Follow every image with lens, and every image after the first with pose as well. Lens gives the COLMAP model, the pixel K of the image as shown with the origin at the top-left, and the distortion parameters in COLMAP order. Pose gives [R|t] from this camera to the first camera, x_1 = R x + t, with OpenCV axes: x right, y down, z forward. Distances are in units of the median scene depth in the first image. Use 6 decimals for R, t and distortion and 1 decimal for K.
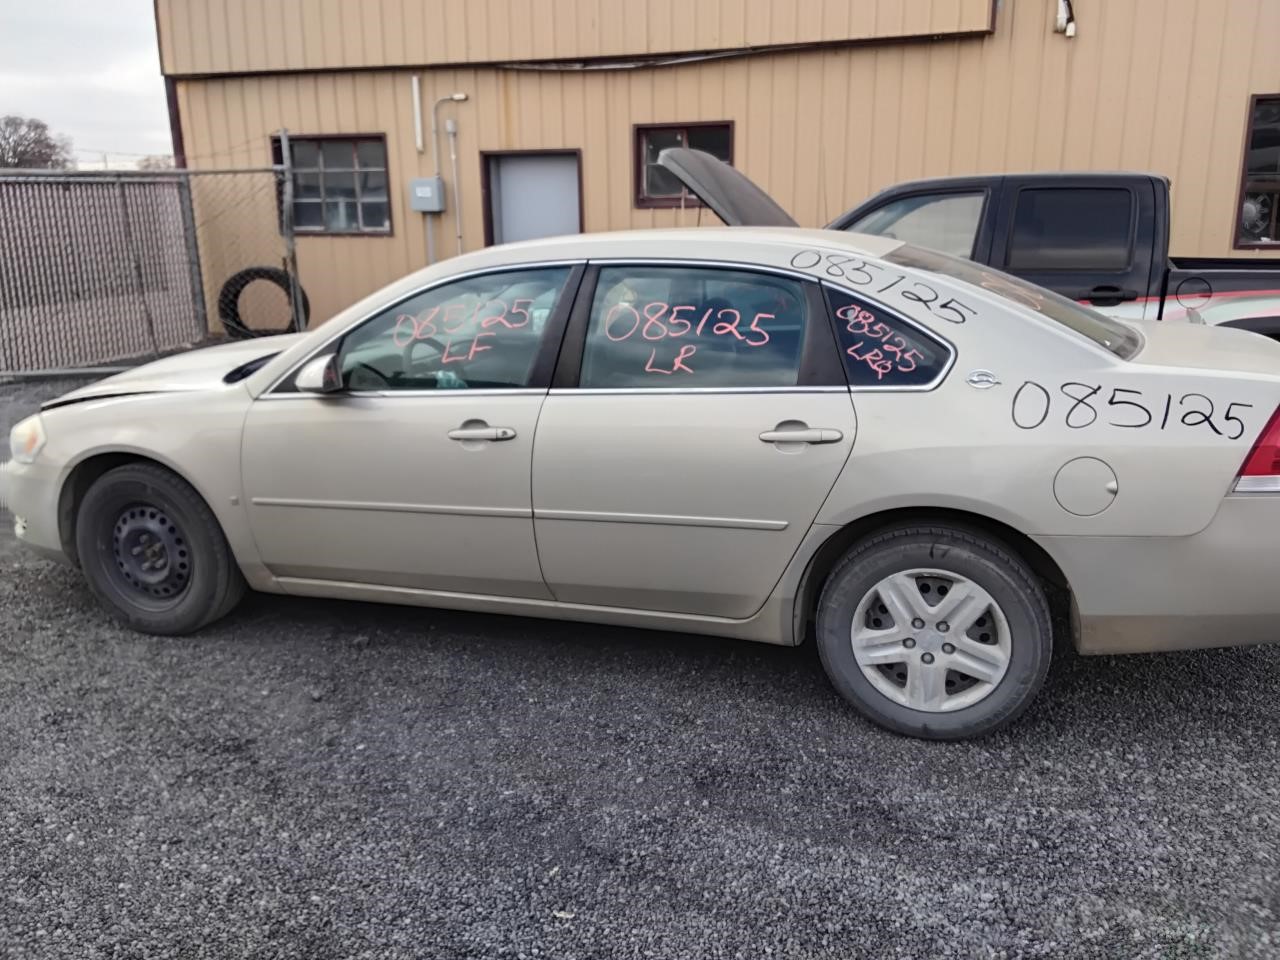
lens RADIAL K [[1044.9, 0, 639.7], [0, 1044.9, 478.1], [0, 0, 1]] dist [0.065459, -0.066599]
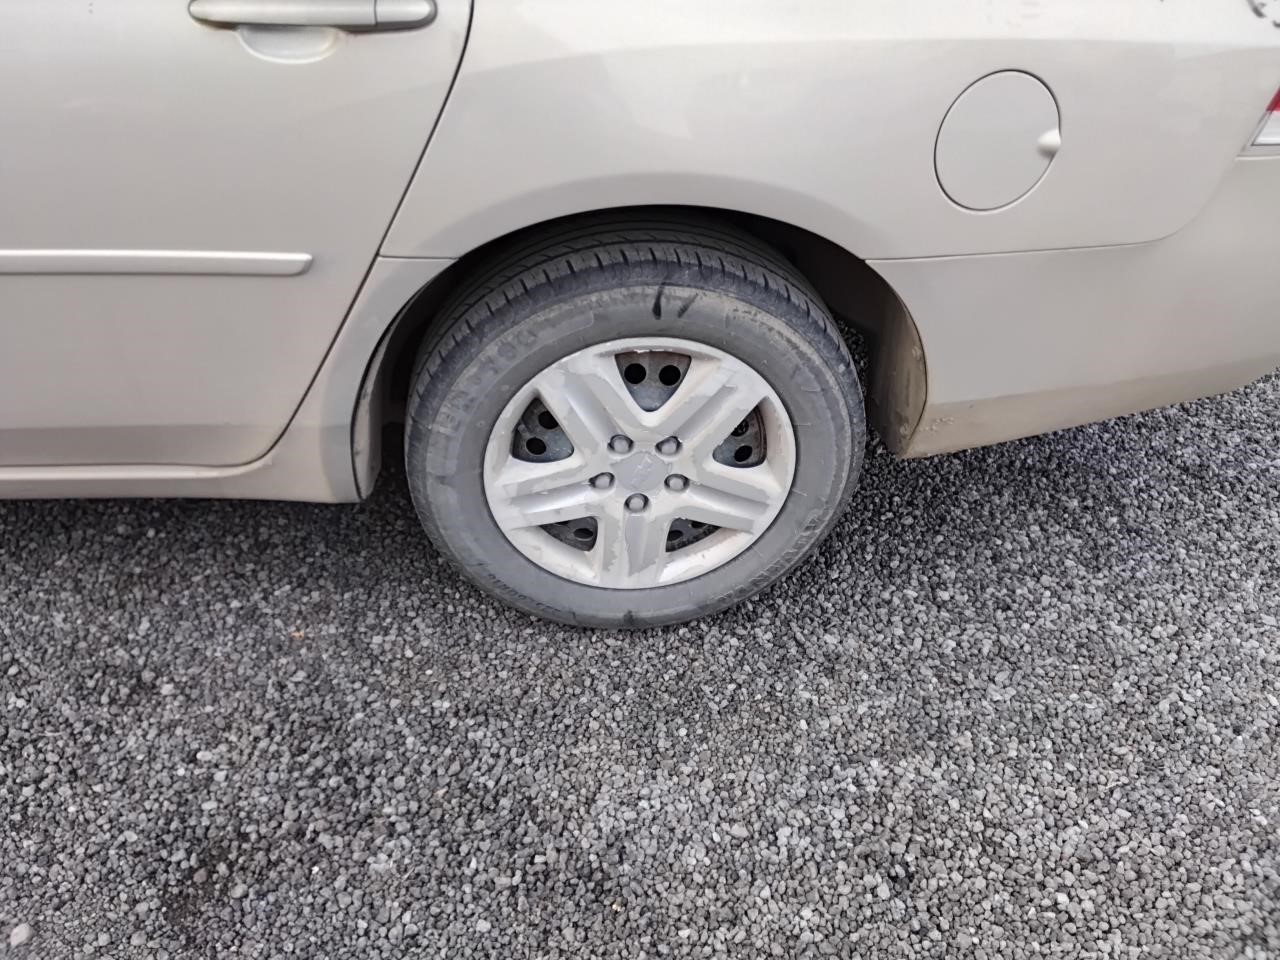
lens RADIAL K [[1044.9, 0, 641.5], [0, 1044.9, 478.1], [0, 0, 1]] dist [0.065459, -0.066599]
pose [[0.911715, -0.166573, 0.375539, 0.092981], [0.004606, 0.918200, 0.396091, -0.036373], [-0.410798, -0.359392, 0.837904, 0.596053]]
